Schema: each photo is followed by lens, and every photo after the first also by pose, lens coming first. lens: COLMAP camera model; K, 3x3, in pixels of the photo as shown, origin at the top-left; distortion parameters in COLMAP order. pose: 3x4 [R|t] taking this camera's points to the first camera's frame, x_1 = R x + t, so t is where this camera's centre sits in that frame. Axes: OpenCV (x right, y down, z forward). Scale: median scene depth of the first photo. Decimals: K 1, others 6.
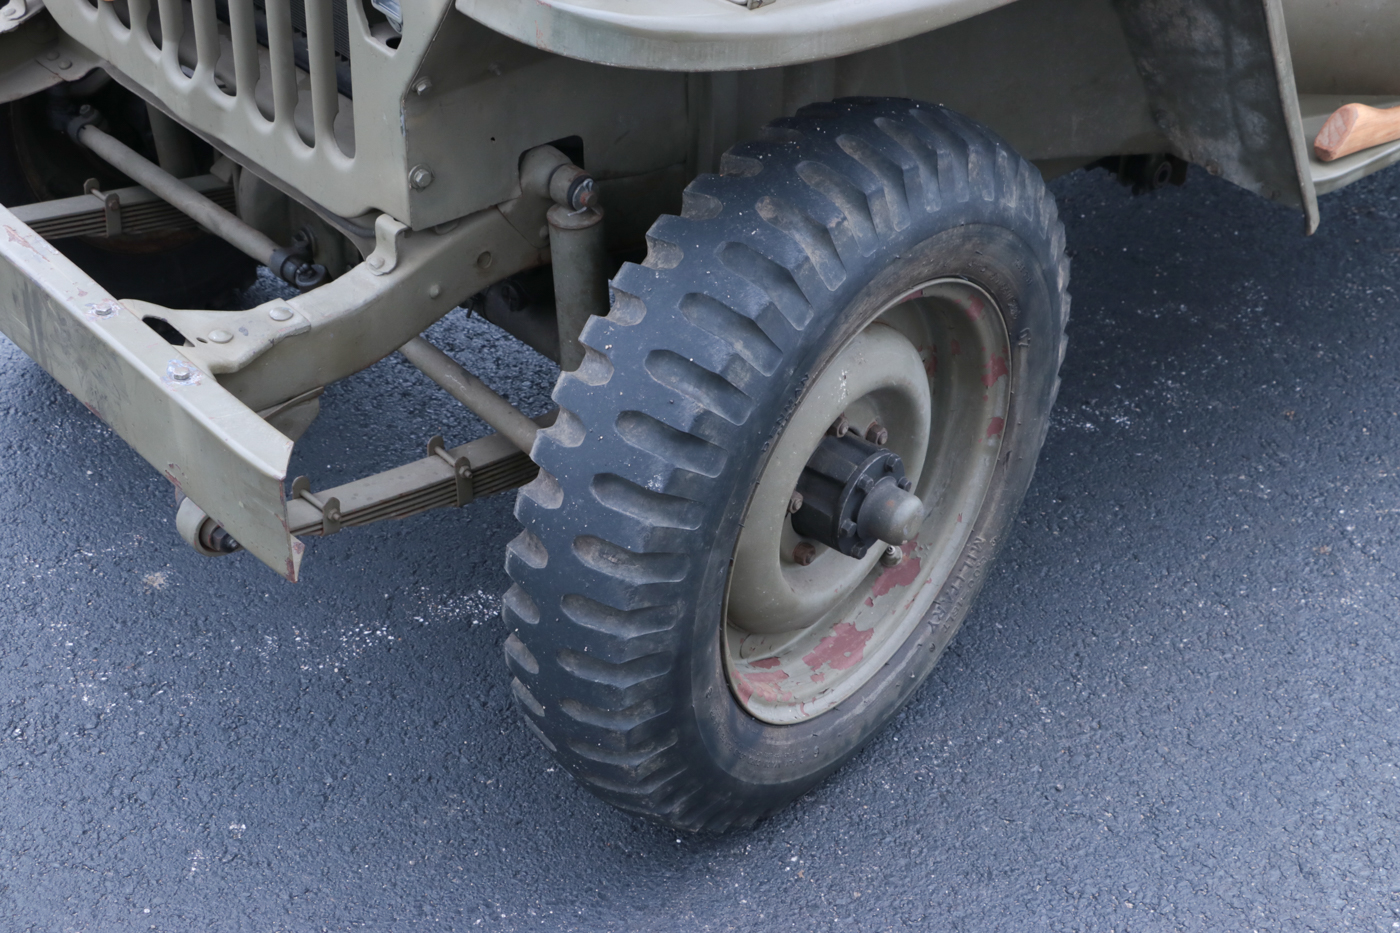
lens RADIAL K [[1993.4, 0, 701.3], [0, 1993.4, 471.3], [0, 0, 1]] dist [0.079949, 0.000000]
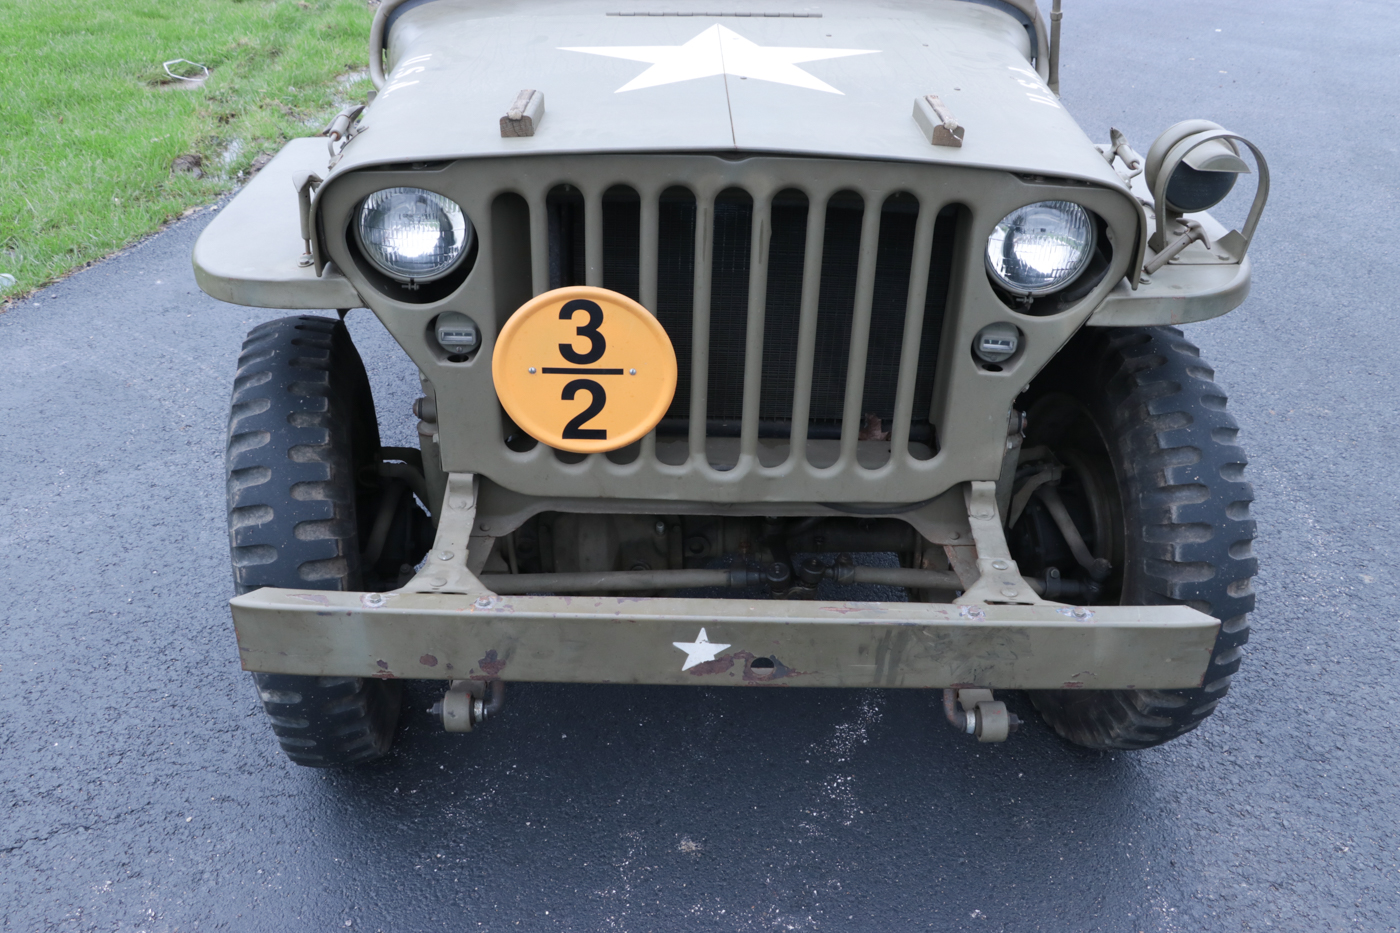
lens RADIAL K [[1375.4, 0, 702.6], [0, 1375.4, 475.5], [0, 0, 1]] dist [-0.018856, 0.000000]
pose [[0.638751, -0.412577, 0.649444, -0.930953], [0.427946, 0.891974, 0.145751, -0.359149], [-0.639421, 0.184828, 0.746310, 0.350059]]
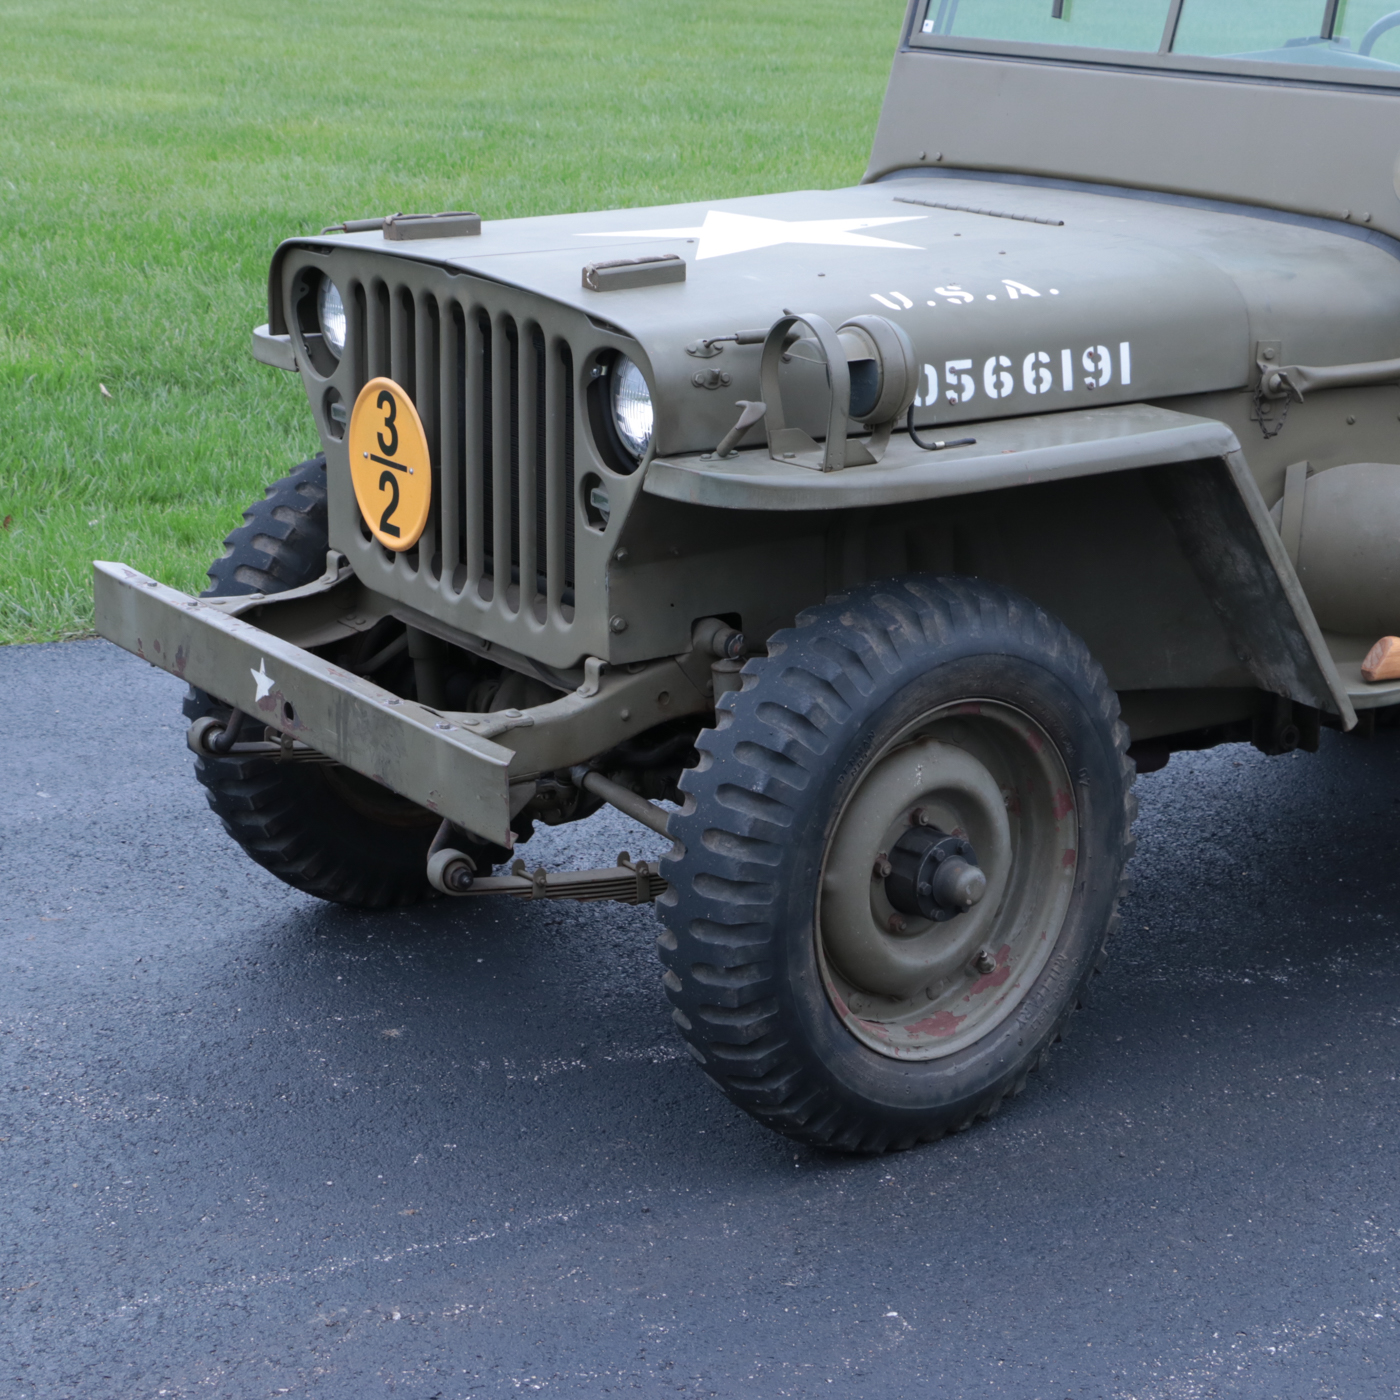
lens RADIAL K [[3511.3, 0, 692.4], [0, 3511.3, 713.3], [0, 0, 1]] dist [0.101298, 0.000000]
pose [[0.987274, 0.003177, -0.158995, 0.287100], [-0.055792, 0.943172, -0.327588, 0.678821], [0.148919, 0.332289, 0.931347, -1.199051]]
